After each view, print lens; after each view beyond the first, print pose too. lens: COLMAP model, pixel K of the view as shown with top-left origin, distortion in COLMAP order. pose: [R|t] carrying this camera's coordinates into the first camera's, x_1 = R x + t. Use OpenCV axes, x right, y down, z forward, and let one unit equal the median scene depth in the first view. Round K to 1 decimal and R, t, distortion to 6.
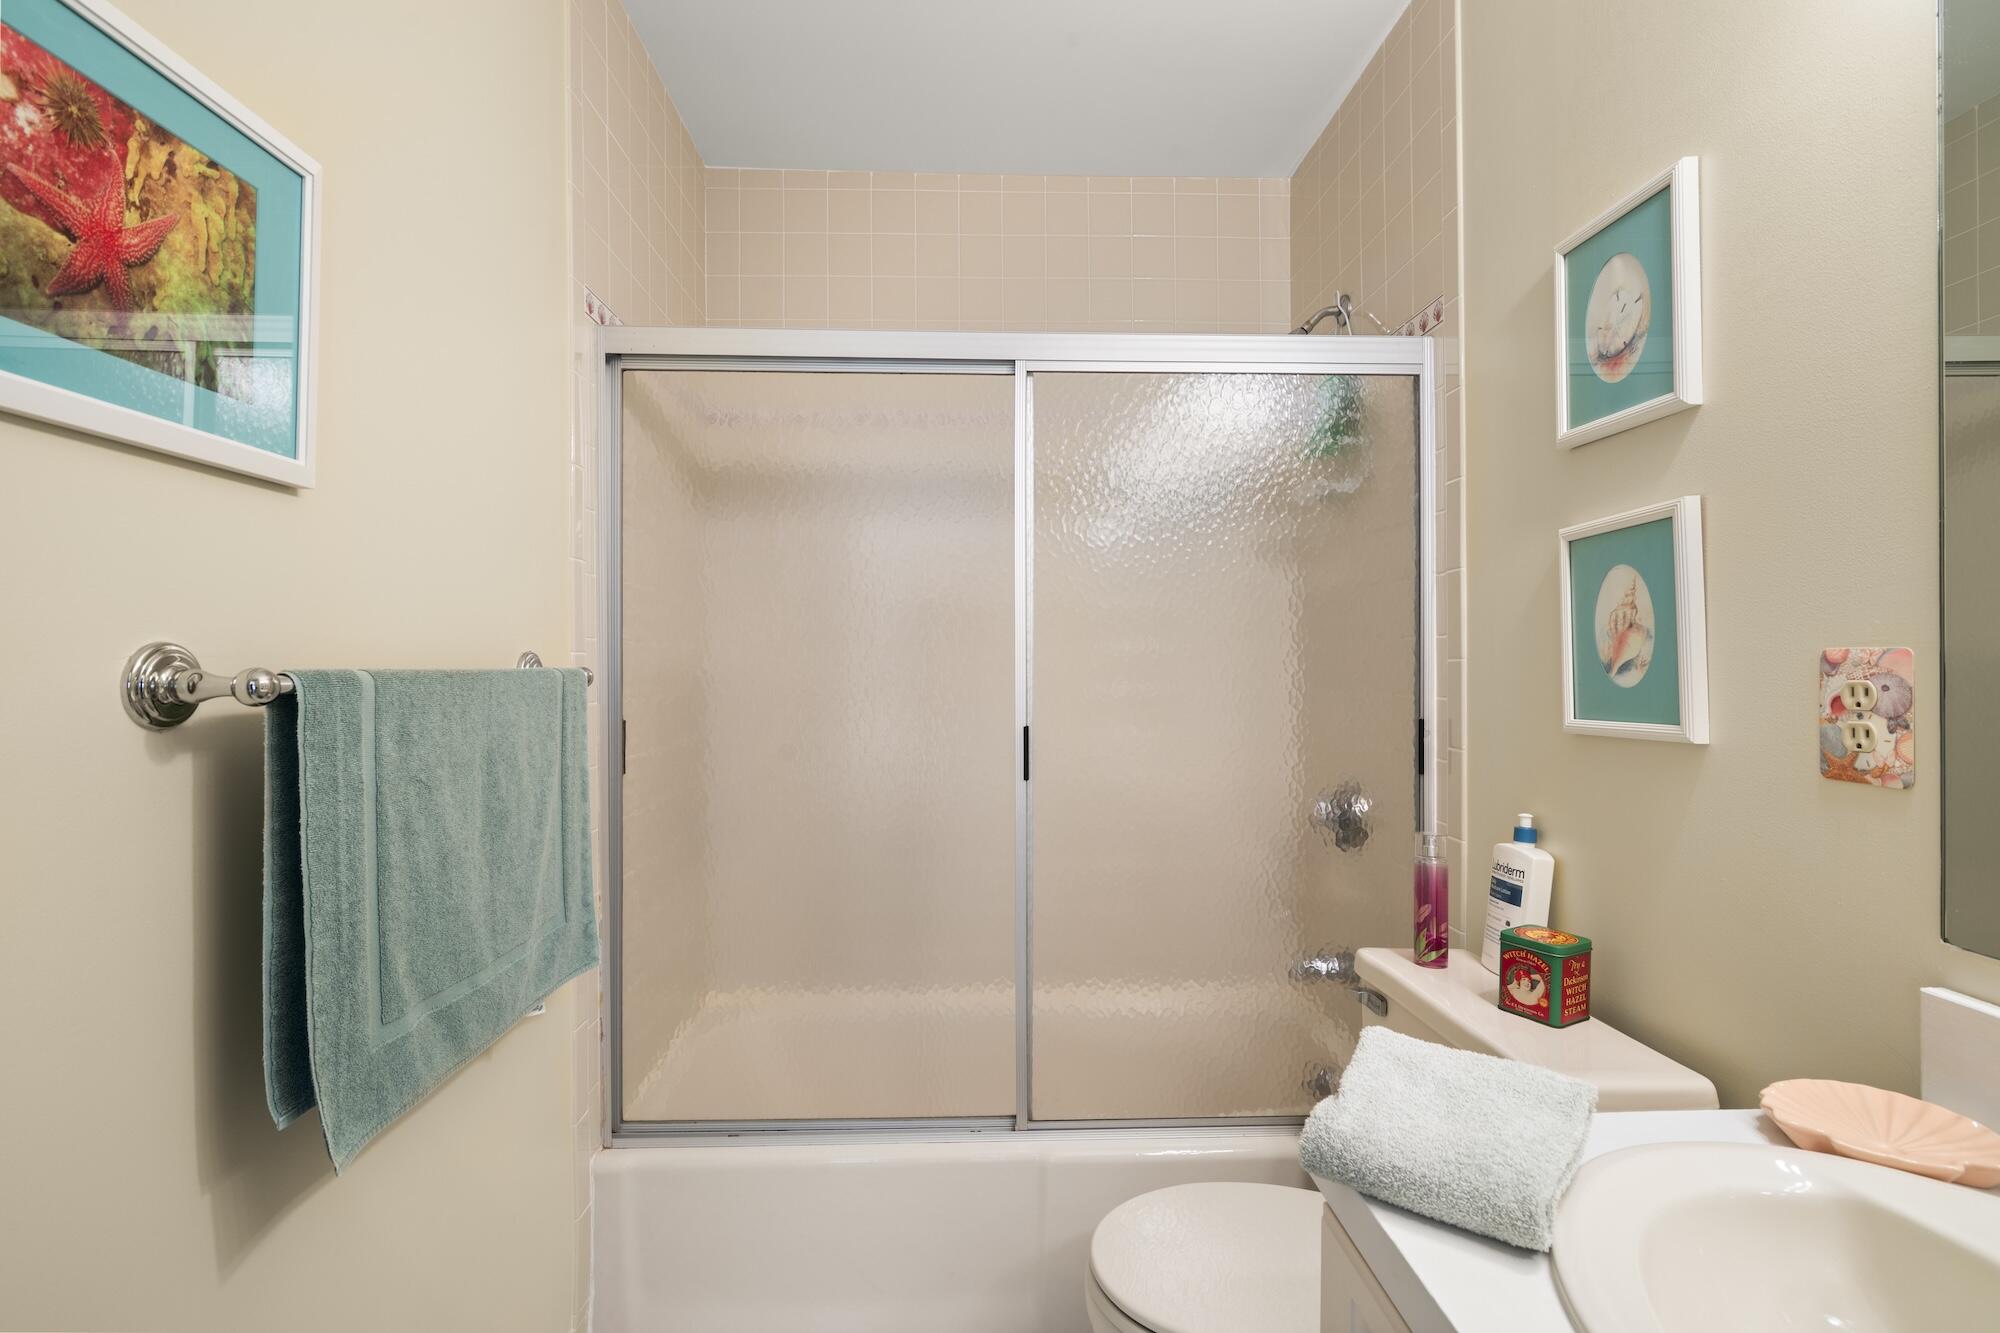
lens RADIAL K [[924.1, 0, 1003.8], [0, 924.1, 660.2], [0, 0, 1]] dist [-0.003812, 0.000663]
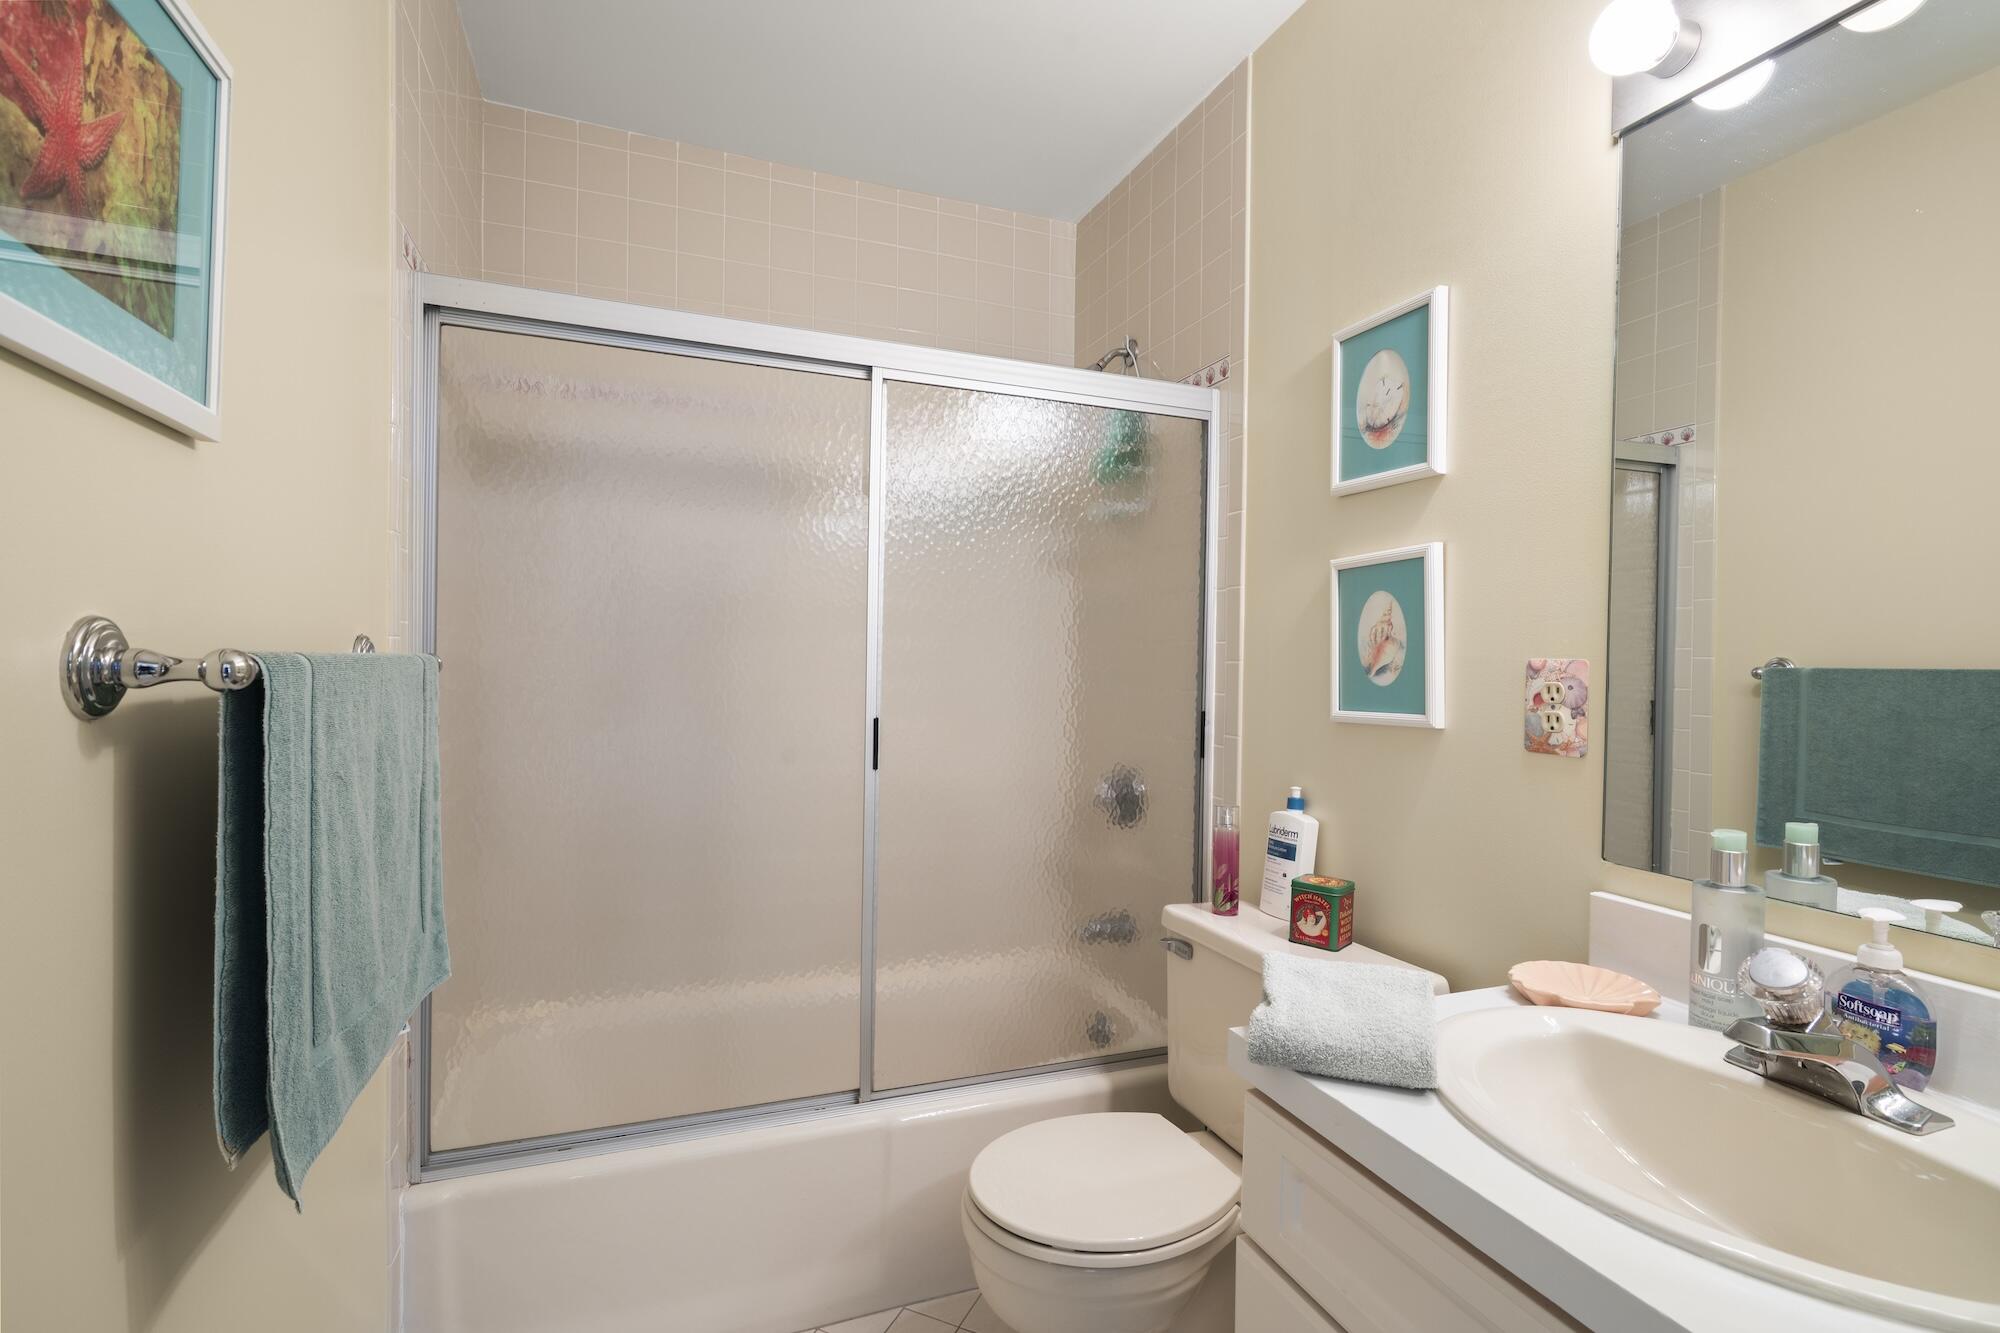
lens RADIAL K [[924.1, 0, 999.2], [0, 924.1, 668.5], [0, 0, 1]] dist [-0.003812, 0.000663]
pose [[0.944161, 0.015345, 0.329127, -0.240623], [-0.019961, 0.999744, 0.010650, 0.001931], [-0.328879, -0.016625, 0.944226, -0.043905]]
